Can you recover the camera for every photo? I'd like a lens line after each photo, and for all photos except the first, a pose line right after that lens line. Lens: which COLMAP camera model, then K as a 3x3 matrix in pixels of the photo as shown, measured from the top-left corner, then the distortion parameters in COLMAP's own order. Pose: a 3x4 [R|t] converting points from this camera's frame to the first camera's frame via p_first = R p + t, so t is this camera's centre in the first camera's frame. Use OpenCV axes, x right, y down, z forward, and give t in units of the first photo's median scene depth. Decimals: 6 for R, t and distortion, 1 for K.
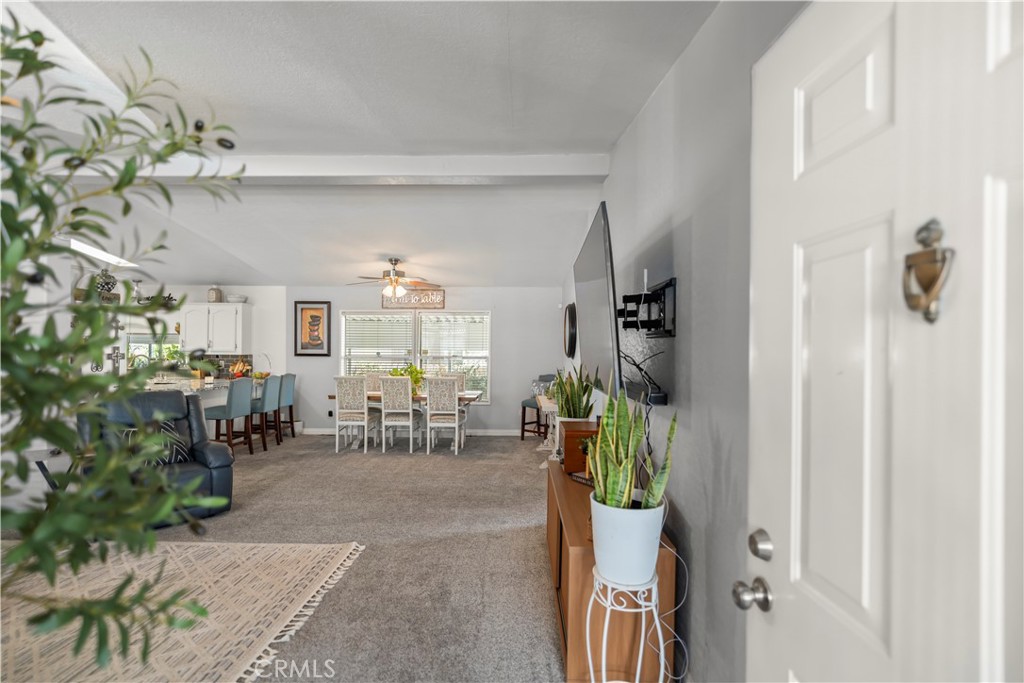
lens RADIAL K [[482.0, 0, 511.4], [0, 482.0, 353.0], [0, 0, 1]] dist [-0.000546, 0.000098]
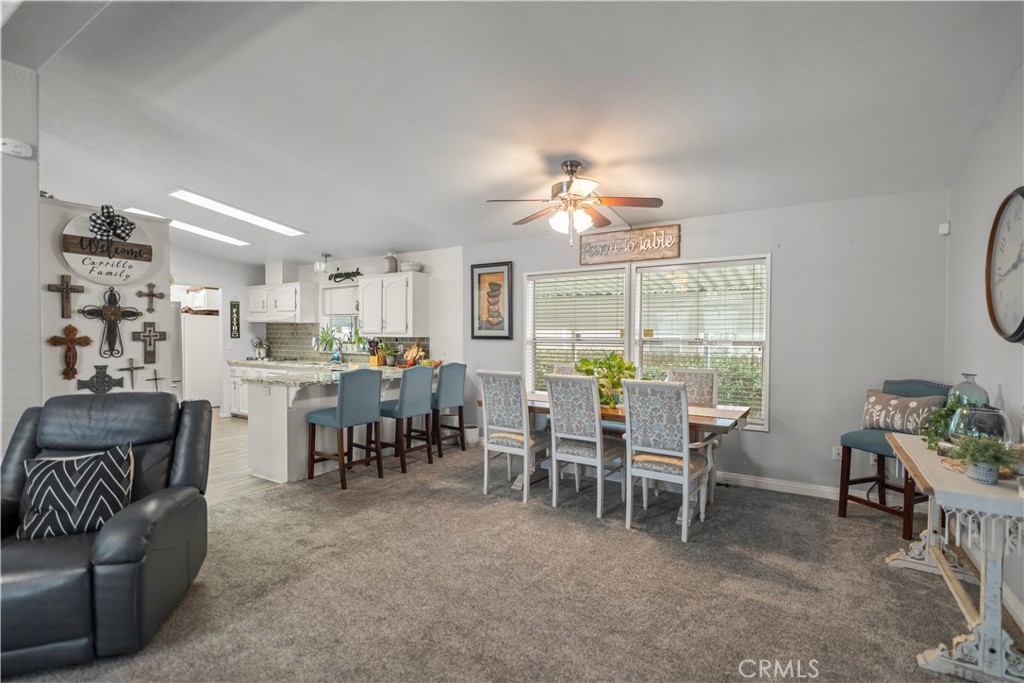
lens RADIAL K [[479.3, 0, 513.7], [0, 479.3, 343.2], [0, 0, 1]] dist [-0.001771, 0.000172]
pose [[0.851981, 0.006682, -0.523531, -0.007376], [-0.002087, 0.999954, 0.009366, 0.005710], [0.523569, -0.006887, 0.851955, 0.414765]]
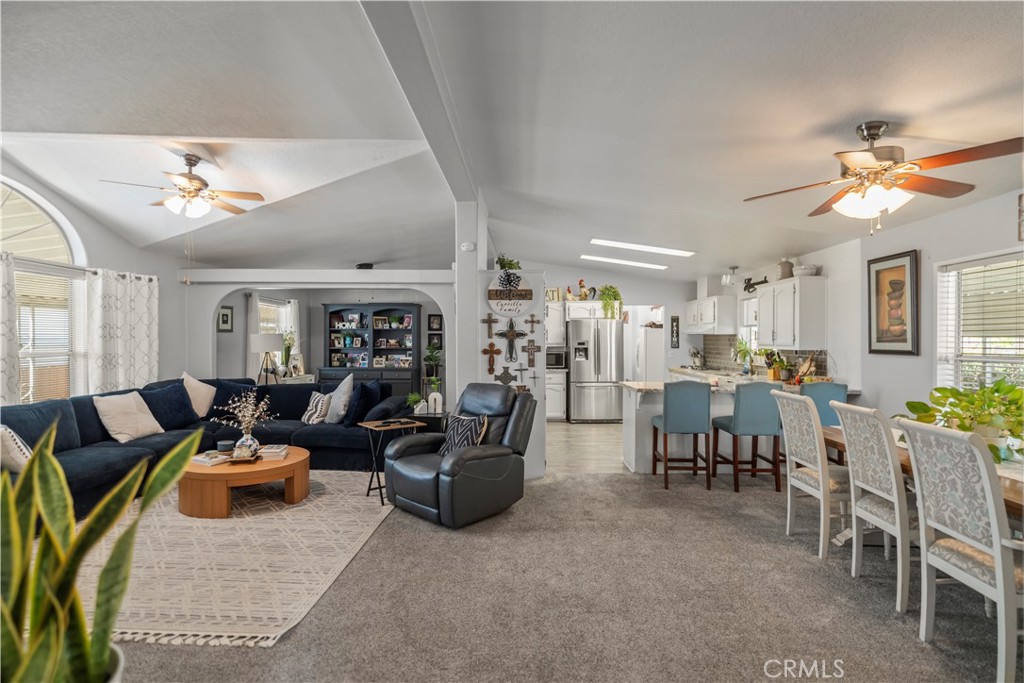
lens RADIAL K [[492.5, 0, 515.2], [0, 492.5, 344.0], [0, 0, 1]] dist [-0.001898, 0.000195]
pose [[-0.000222, 0.001062, -0.999999, 0.154928], [-0.007925, 0.999968, 0.001063, -0.002912], [0.999969, 0.007925, -0.000213, 0.582942]]
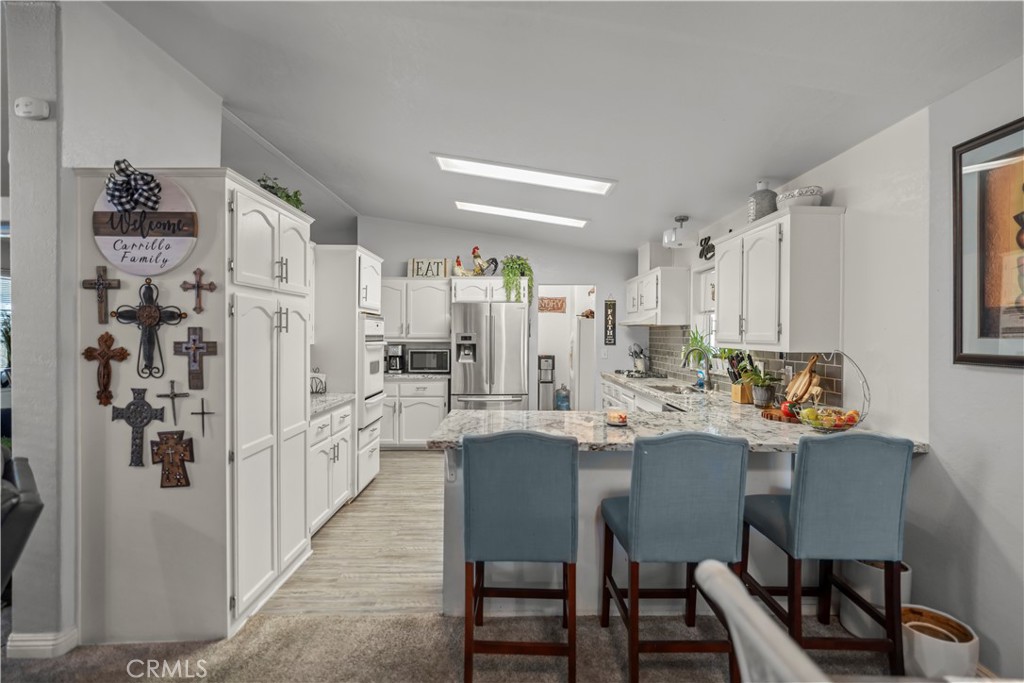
lens RADIAL K [[482.7, 0, 516.3], [0, 482.7, 336.9], [0, 0, 1]] dist [-0.001165, -0.000191]
pose [[0.031990, -0.002242, -0.999486, -0.208982], [-0.013690, 0.999903, -0.002681, -0.004269], [0.999394, 0.013769, 0.031956, 0.781692]]
